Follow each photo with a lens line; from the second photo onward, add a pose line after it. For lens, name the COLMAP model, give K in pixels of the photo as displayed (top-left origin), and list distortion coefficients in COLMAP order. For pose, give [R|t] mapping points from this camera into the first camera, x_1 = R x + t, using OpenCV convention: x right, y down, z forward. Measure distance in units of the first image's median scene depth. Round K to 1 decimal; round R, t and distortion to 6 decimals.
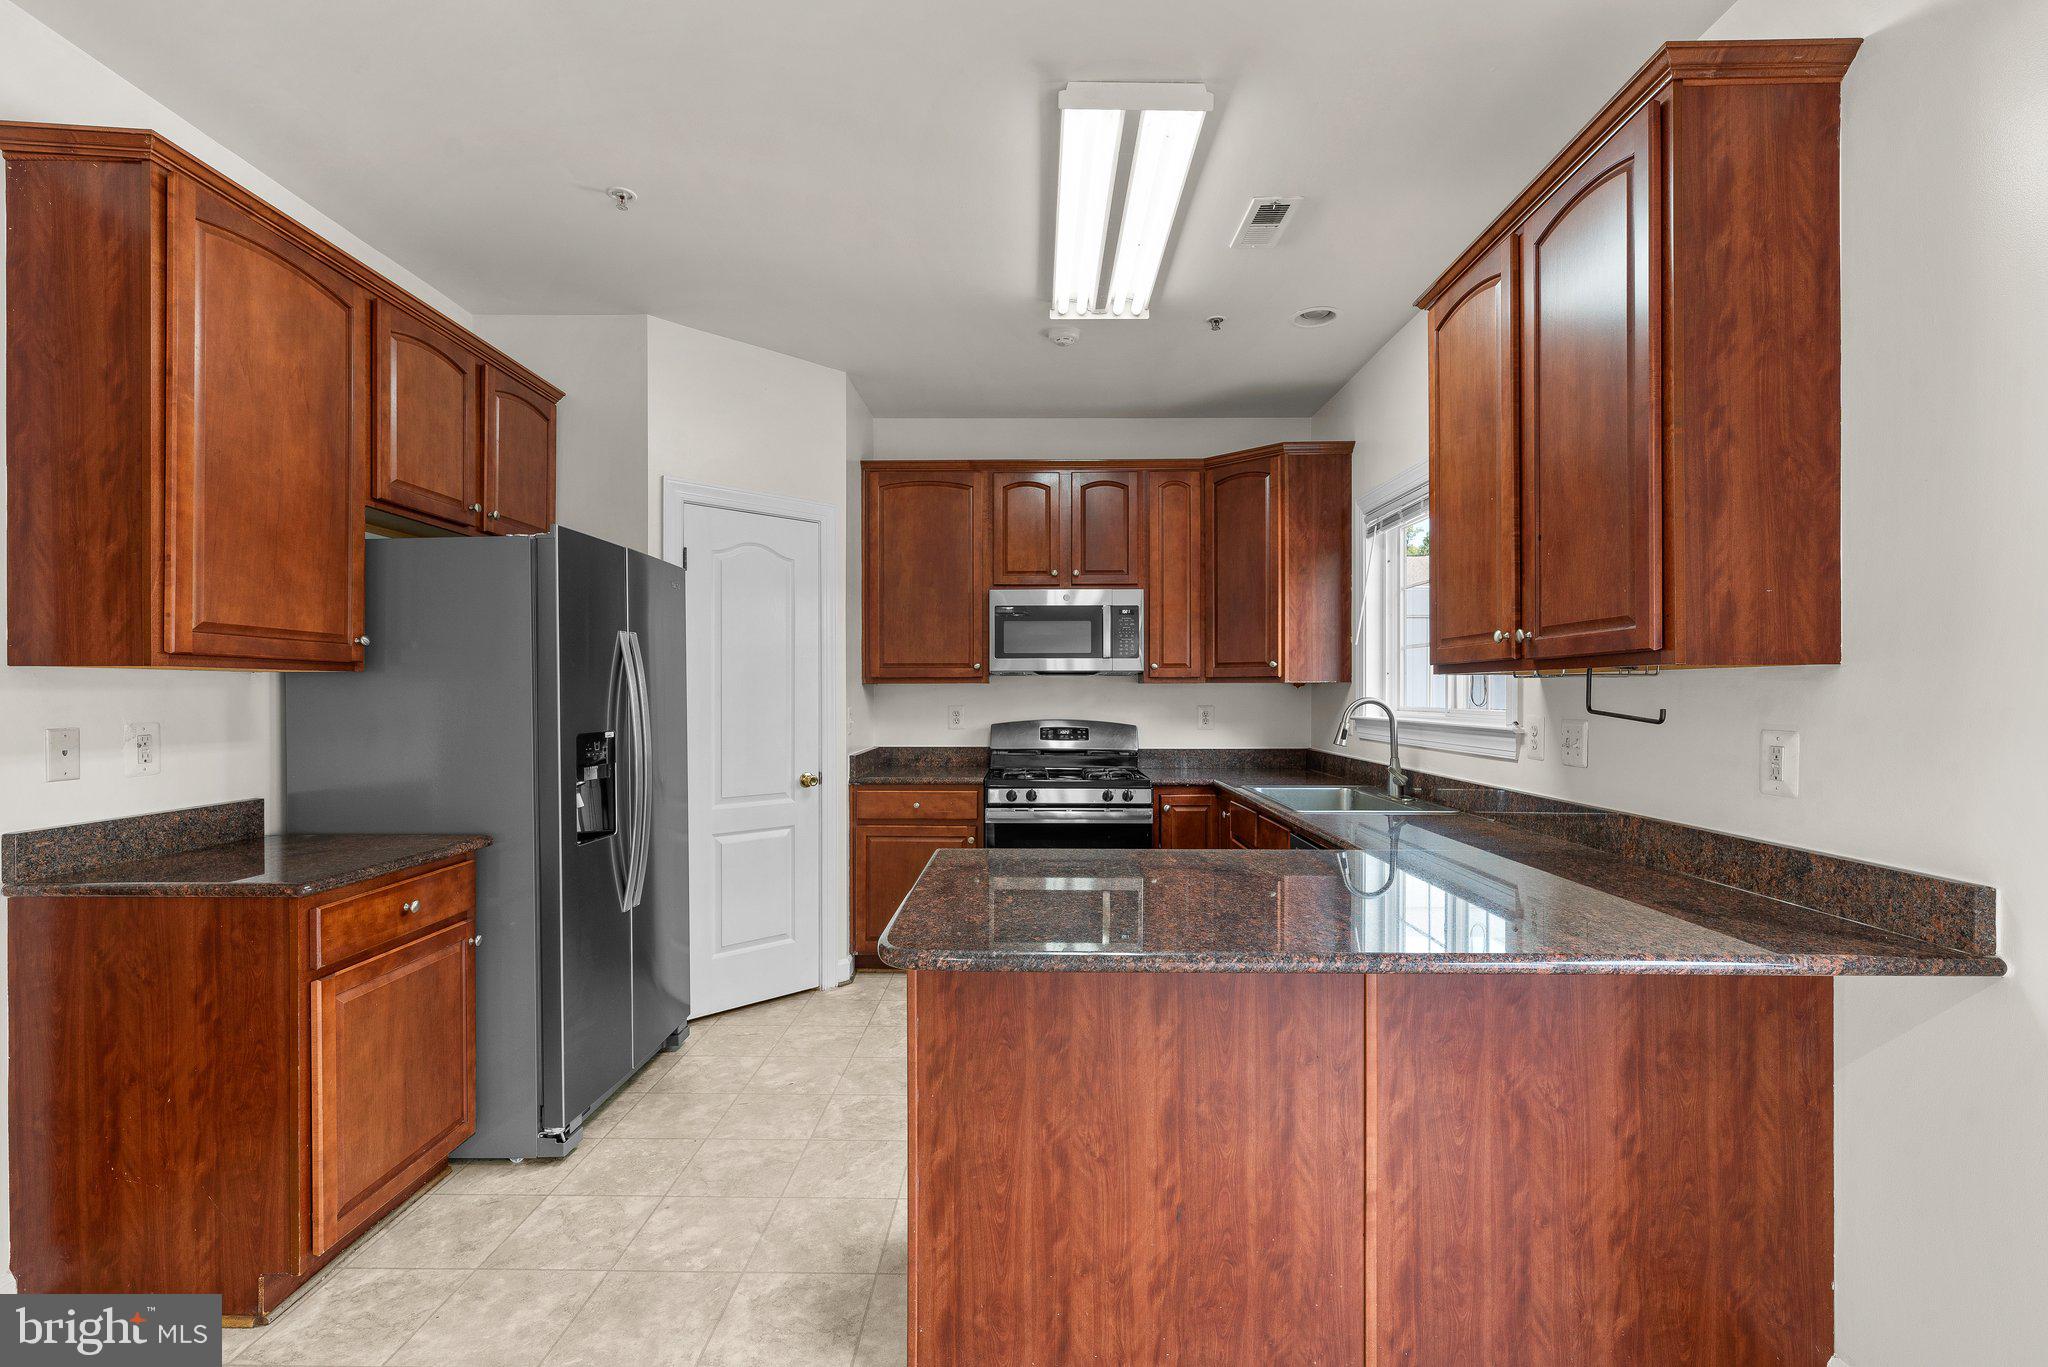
lens RADIAL K [[919.2, 0, 1024.5], [0, 919.2, 689.2], [0, 0, 1]] dist [0.003133, -0.000584]
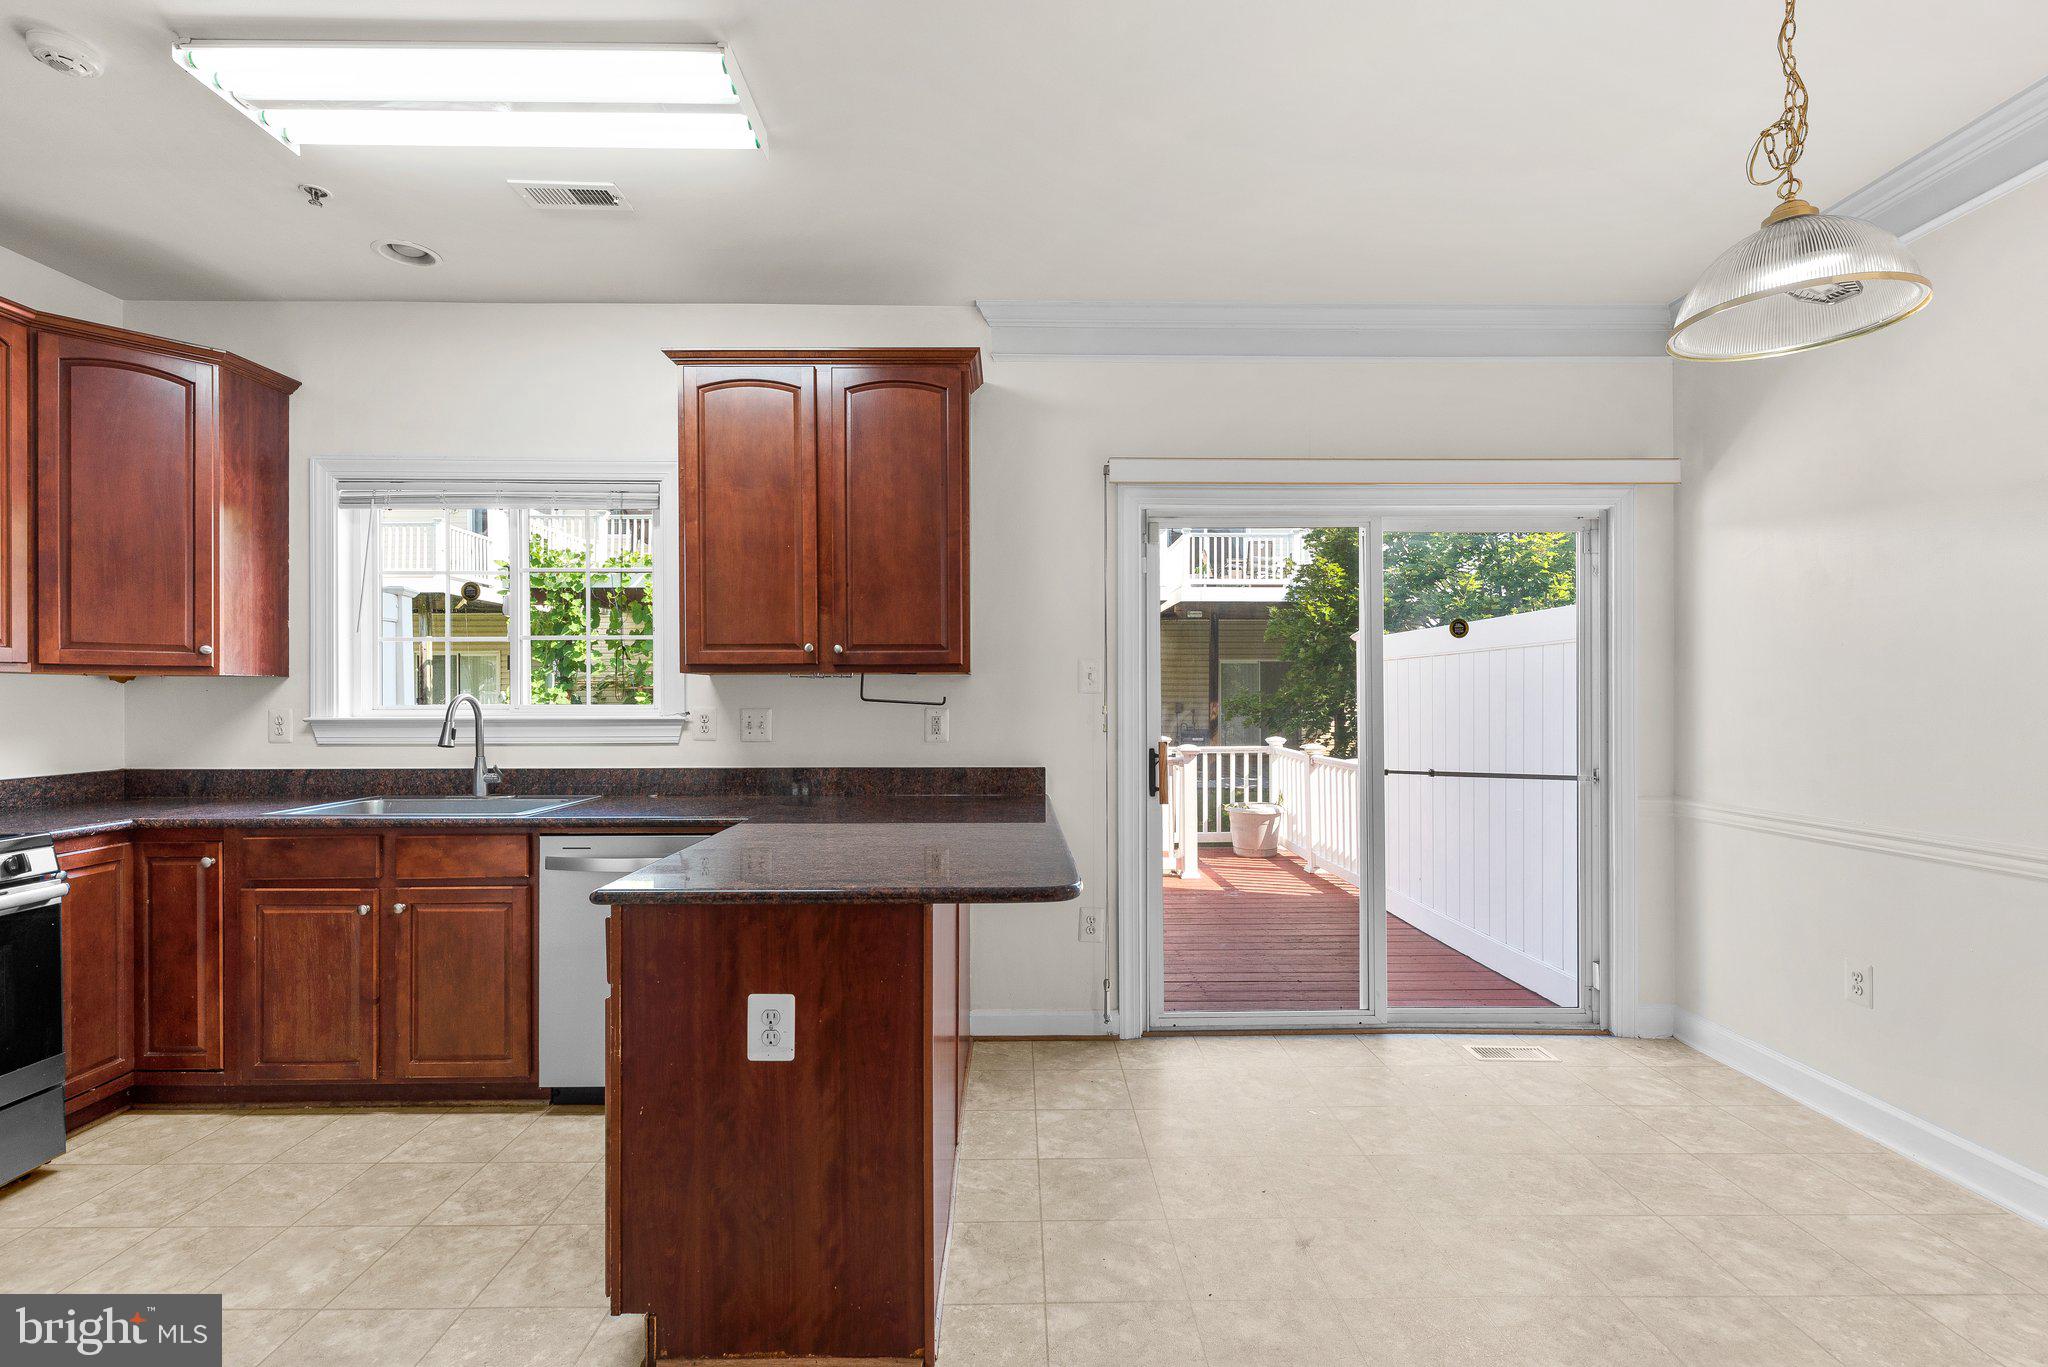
lens RADIAL K [[917.8, 0, 1022.2], [0, 917.8, 698.2], [0, 0, 1]] dist [0.000879, 0.000153]
pose [[-0.020742, -0.001456, 0.999784, -0.768678], [-0.001374, 0.999998, 0.001428, 0.014965], [-0.999784, -0.001344, -0.020744, 0.607475]]
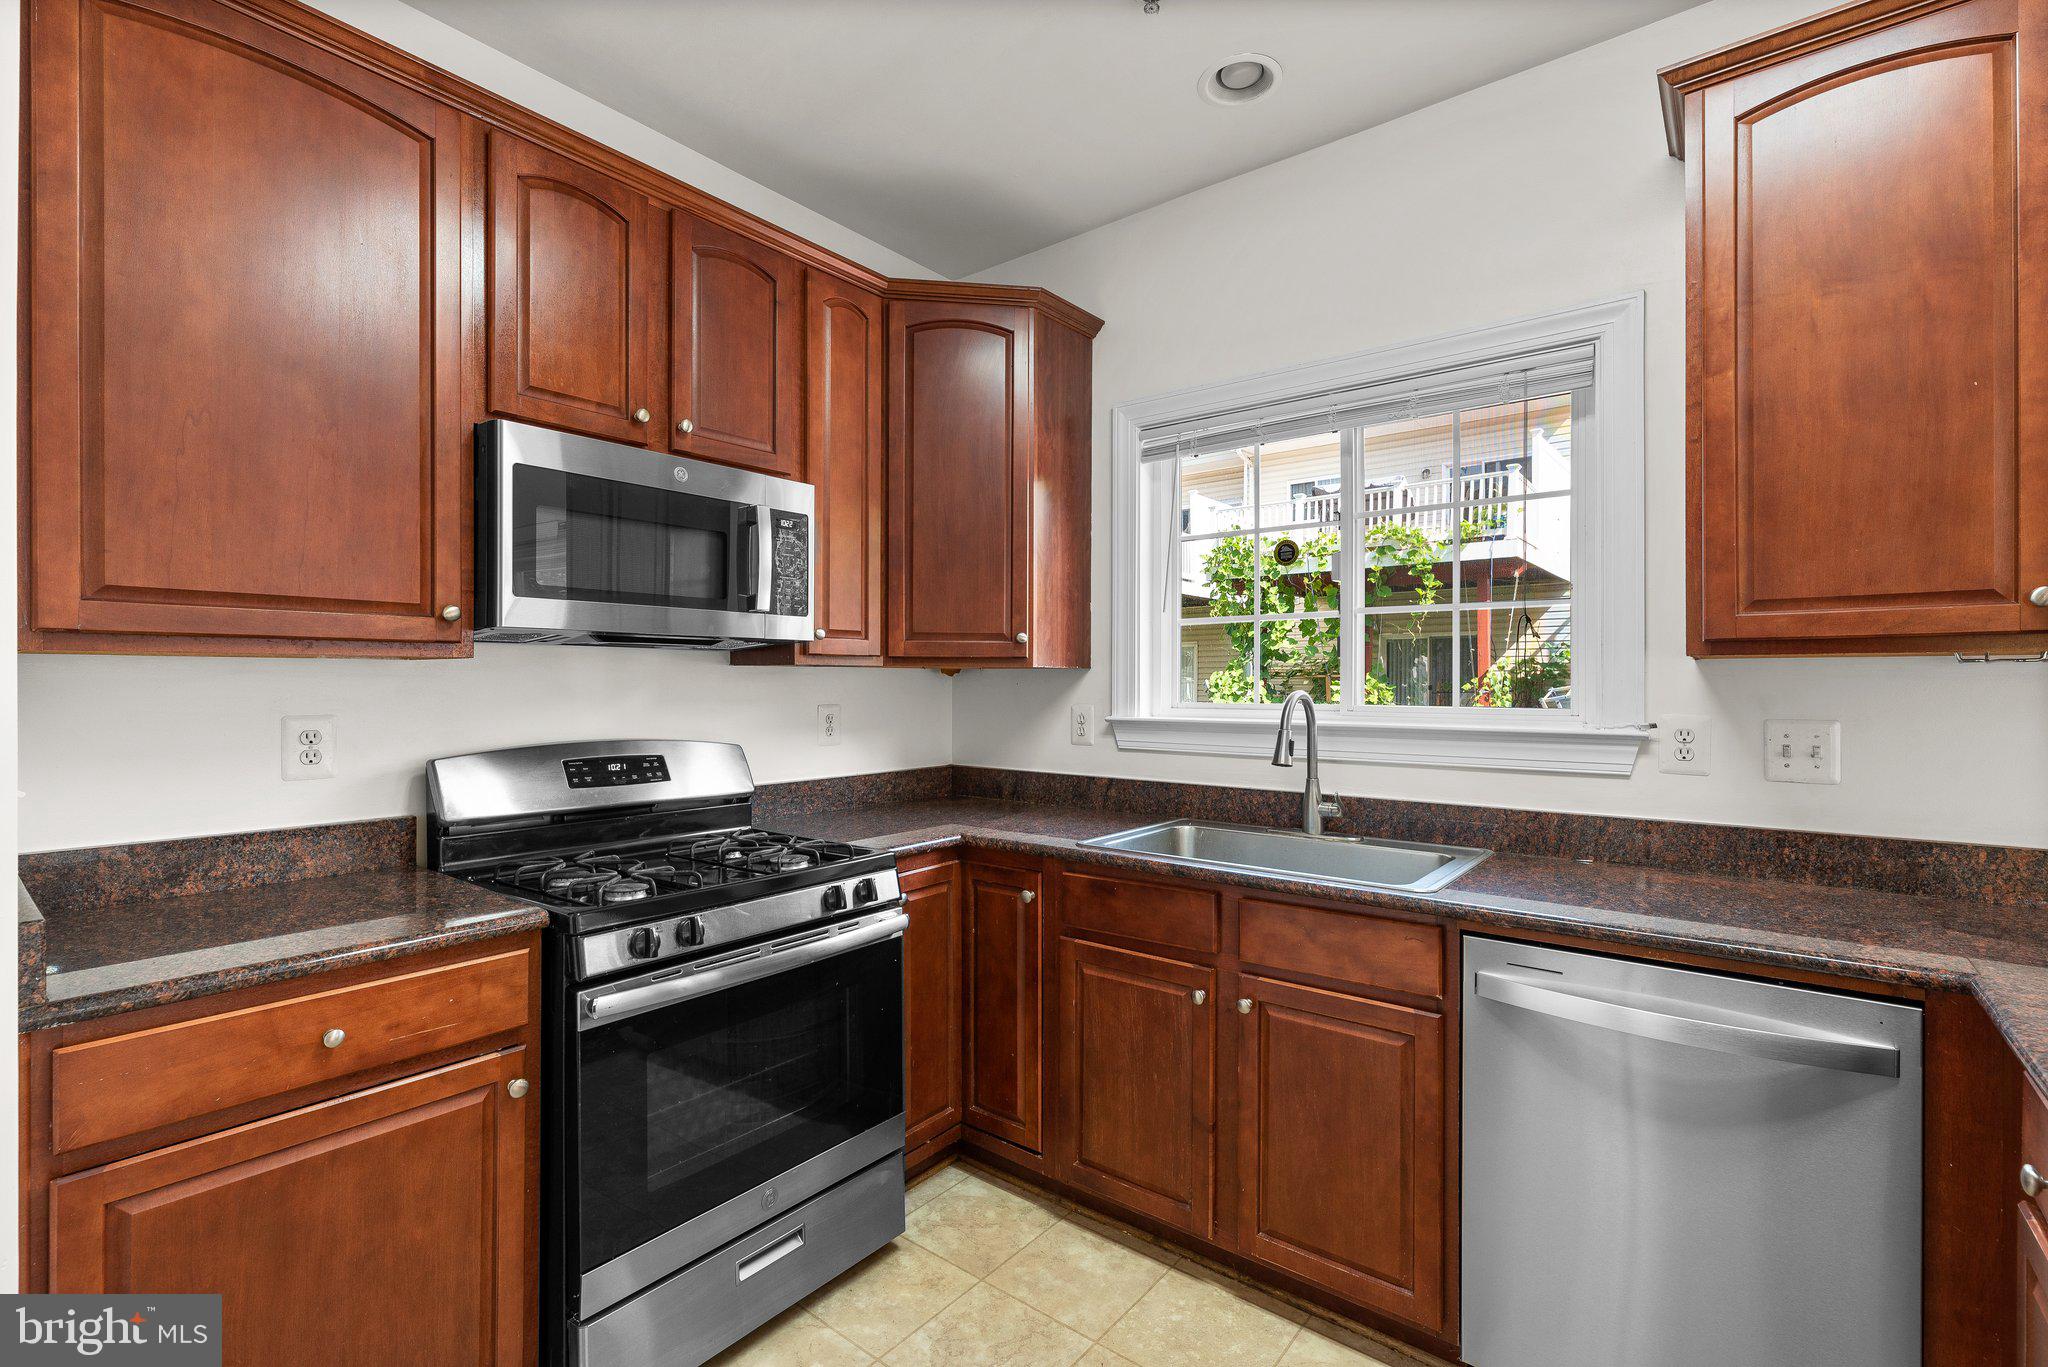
lens RADIAL K [[909.3, 0, 1031.1], [0, 909.3, 686.2], [0, 0, 1]] dist [0.000688, 0.000112]
pose [[0.611003, -0.000720, 0.791628, -0.355536], [-0.004281, 0.999982, 0.004213, 0.004889], [-0.791617, -0.005963, 0.610988, 1.010535]]
